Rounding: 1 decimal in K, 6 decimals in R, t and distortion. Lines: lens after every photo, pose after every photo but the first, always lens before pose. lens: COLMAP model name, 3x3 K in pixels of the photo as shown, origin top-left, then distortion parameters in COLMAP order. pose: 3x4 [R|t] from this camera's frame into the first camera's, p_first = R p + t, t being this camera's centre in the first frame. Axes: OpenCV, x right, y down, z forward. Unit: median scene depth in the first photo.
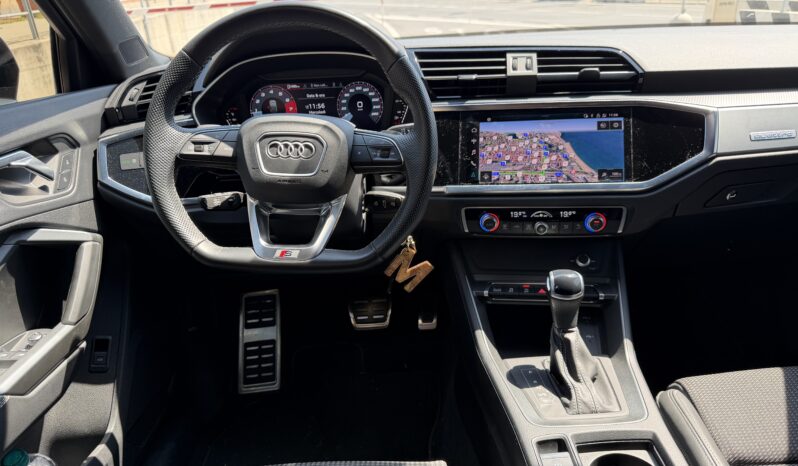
lens RADIAL K [[562.6, 0, 399.4], [0, 562.6, 242.4], [0, 0, 1]] dist [0.040162, -0.137955]
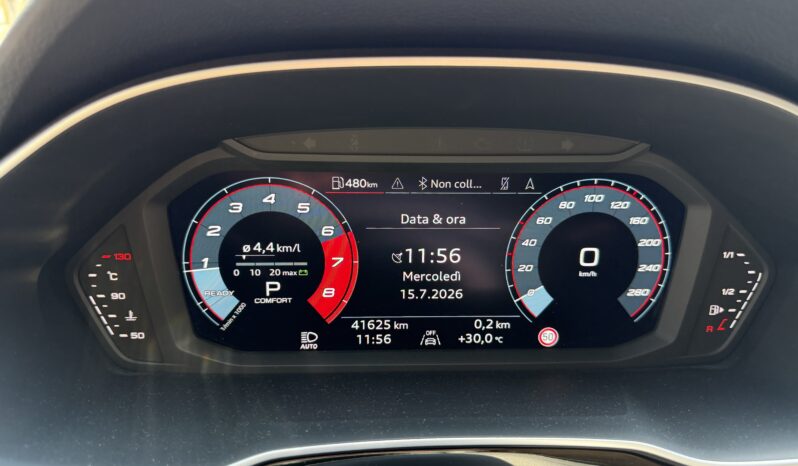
lens RADIAL K [[565.6, 0, 393.3], [0, 565.6, 233.8], [0, 0, 1]] dist [0.045818, -0.135257]
pose [[0.997291, 0.049490, 0.054417, -0.201524], [-0.047647, 0.998263, -0.034666, -0.269151], [-0.056038, 0.031979, 0.997916, 0.810558]]
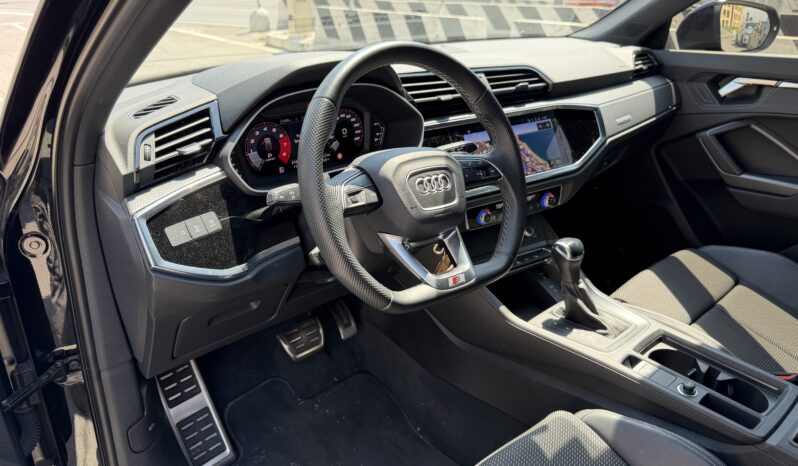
lens RADIAL K [[565.6, 0, 393.3], [0, 565.6, 233.8], [0, 0, 1]] dist [0.045818, -0.135257]
pose [[0.771881, -0.222407, 0.595596, -0.721480], [0.225665, 0.971659, 0.070379, -0.131246], [-0.594369, 0.080080, 0.800195, 0.165968]]
